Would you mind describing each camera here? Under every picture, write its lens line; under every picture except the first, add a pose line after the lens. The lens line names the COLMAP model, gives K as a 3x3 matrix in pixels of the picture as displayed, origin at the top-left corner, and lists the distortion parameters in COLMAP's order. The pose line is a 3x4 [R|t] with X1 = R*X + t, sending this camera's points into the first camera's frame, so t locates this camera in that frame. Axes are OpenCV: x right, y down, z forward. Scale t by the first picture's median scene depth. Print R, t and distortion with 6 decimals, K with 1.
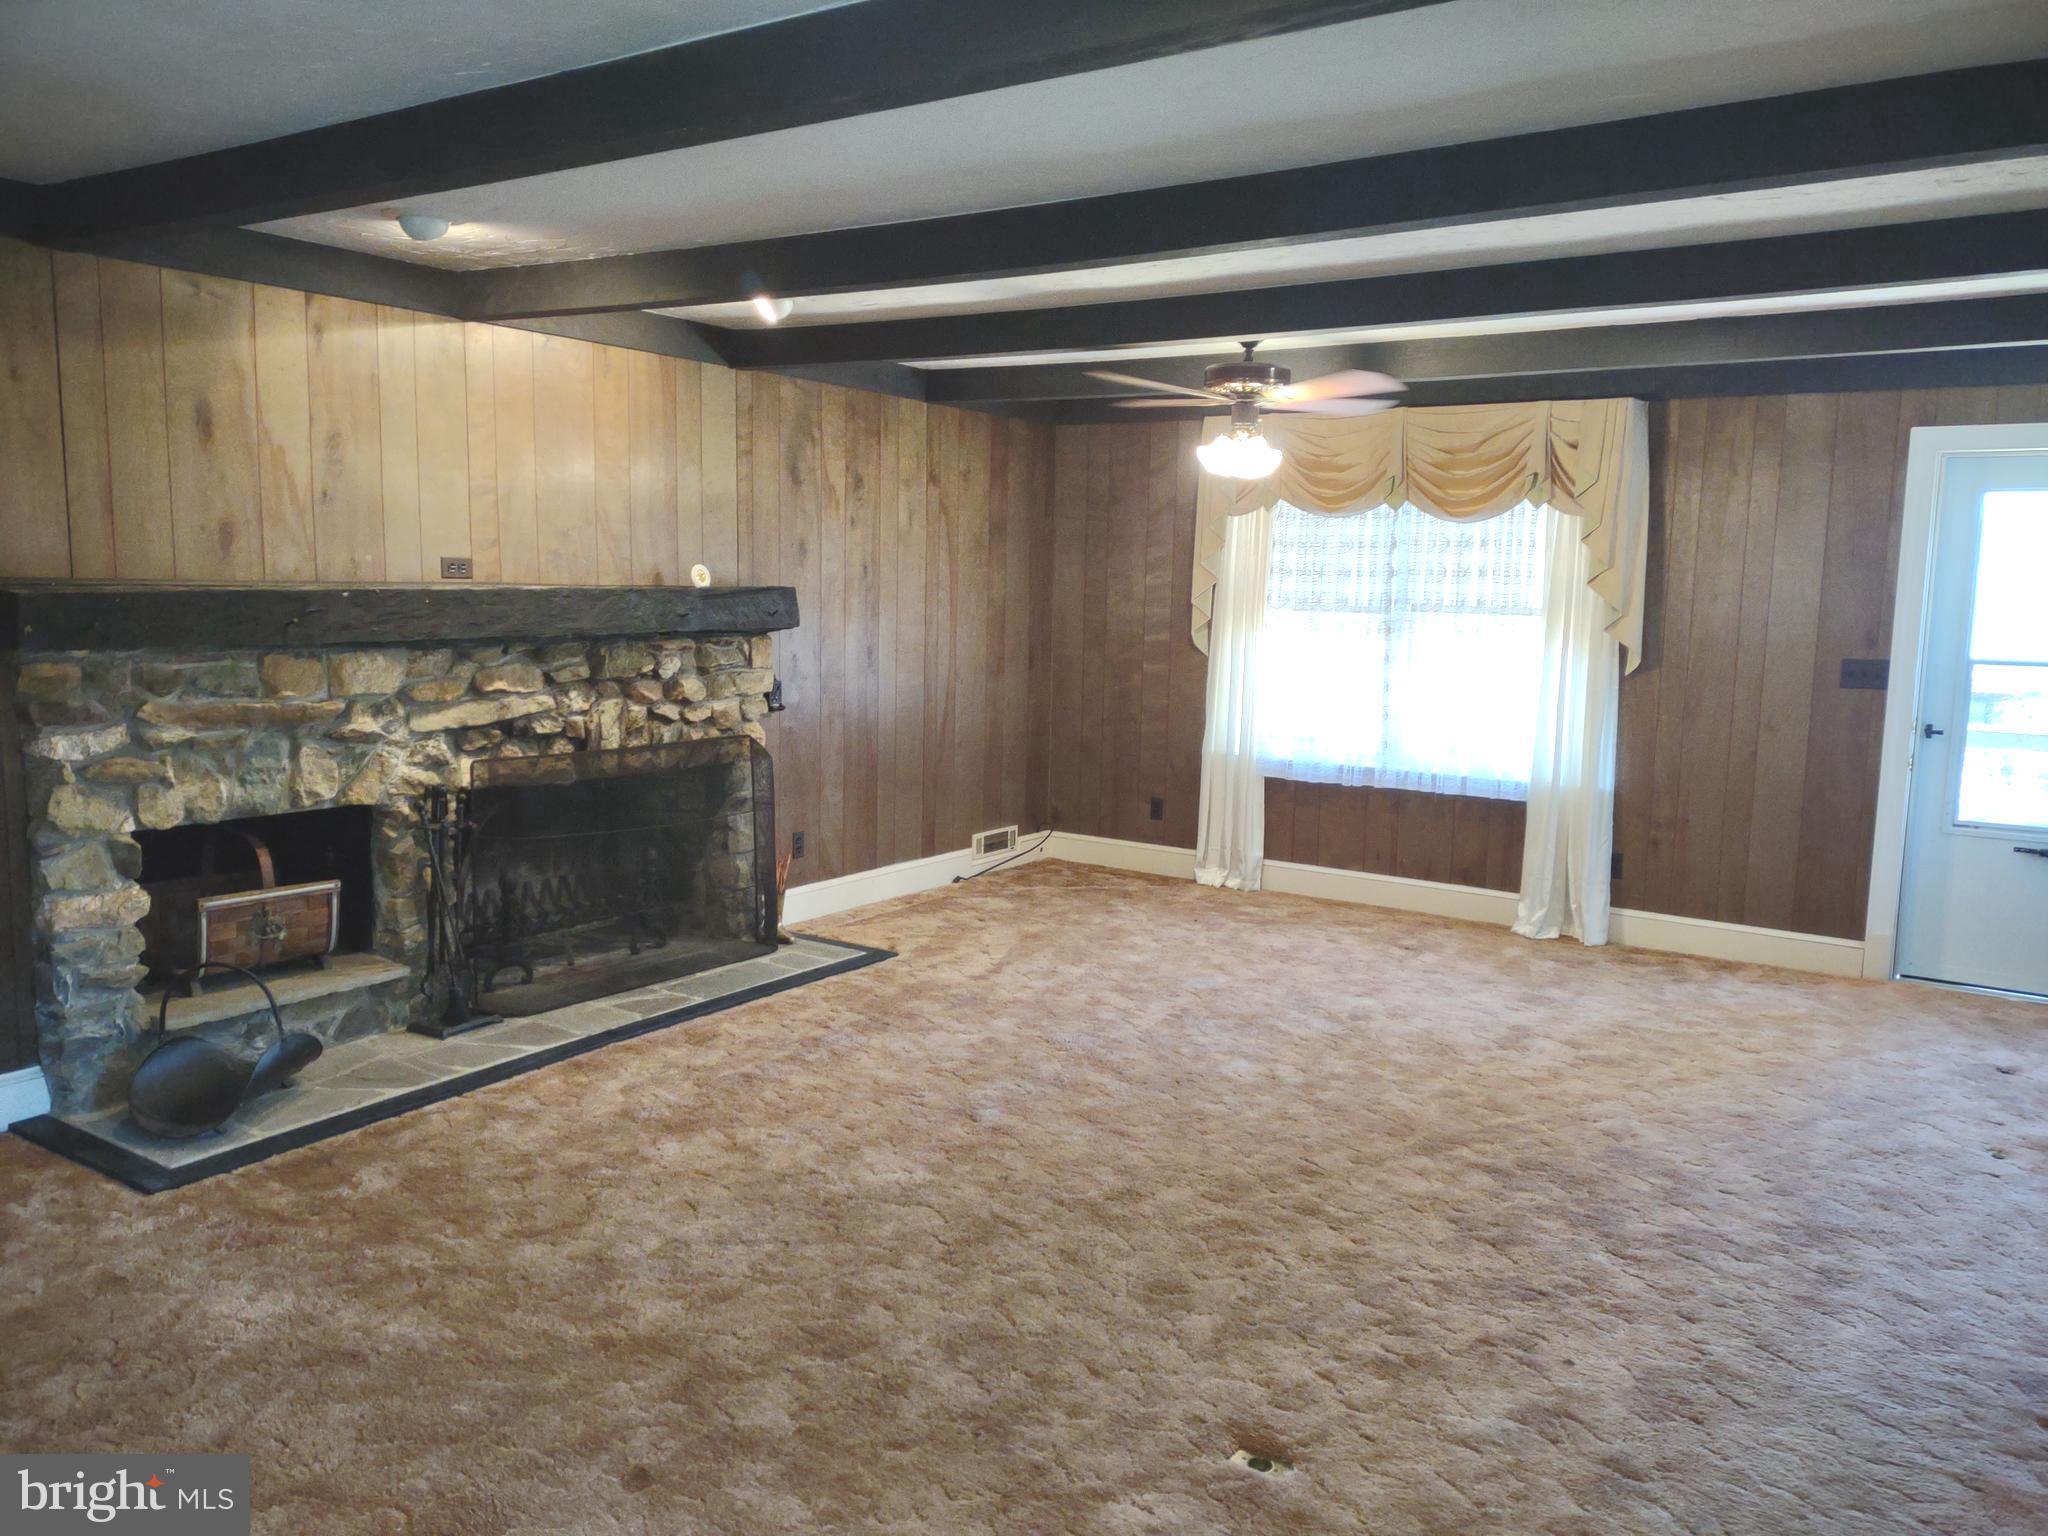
lens RADIAL K [[1510.3, 0, 1023.0], [0, 1510.3, 769.0], [0, 0, 1]] dist [0.071069, -0.073513]
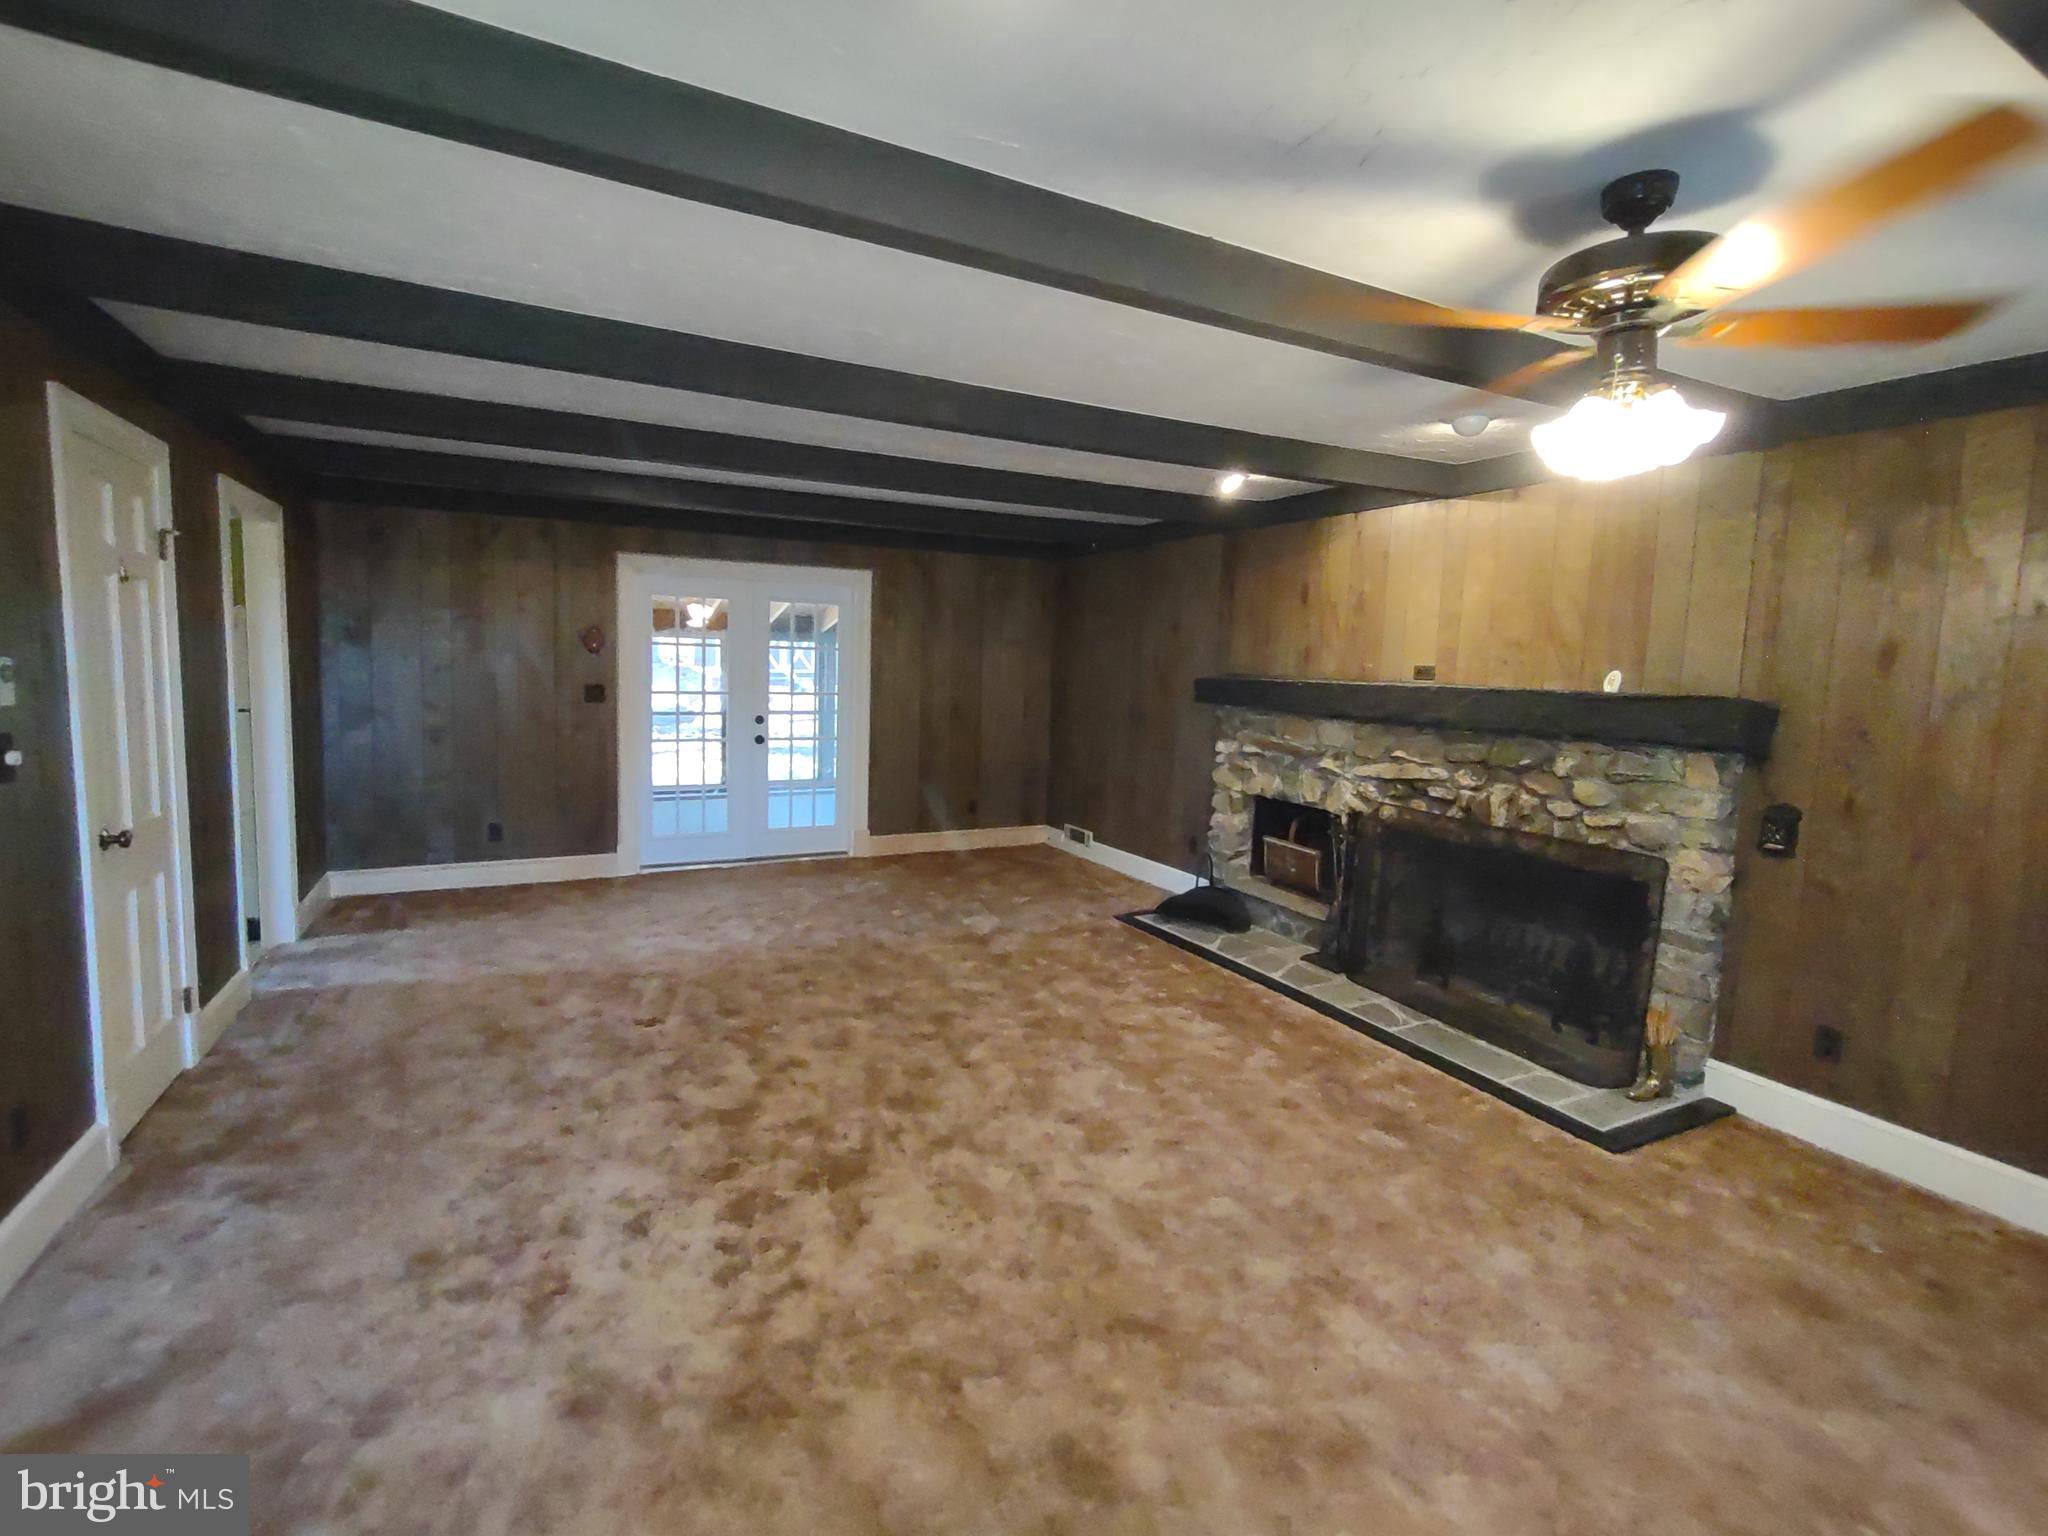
lens RADIAL K [[925.2, 0, 1013.2], [0, 925.2, 745.1], [0, 0, 1]] dist [0.001248, -0.000021]
pose [[-0.484988, 0.048083, -0.873198, 0.634425], [-0.151280, 0.978821, 0.137923, -0.138986], [0.861337, 0.198989, -0.467442, 1.192281]]
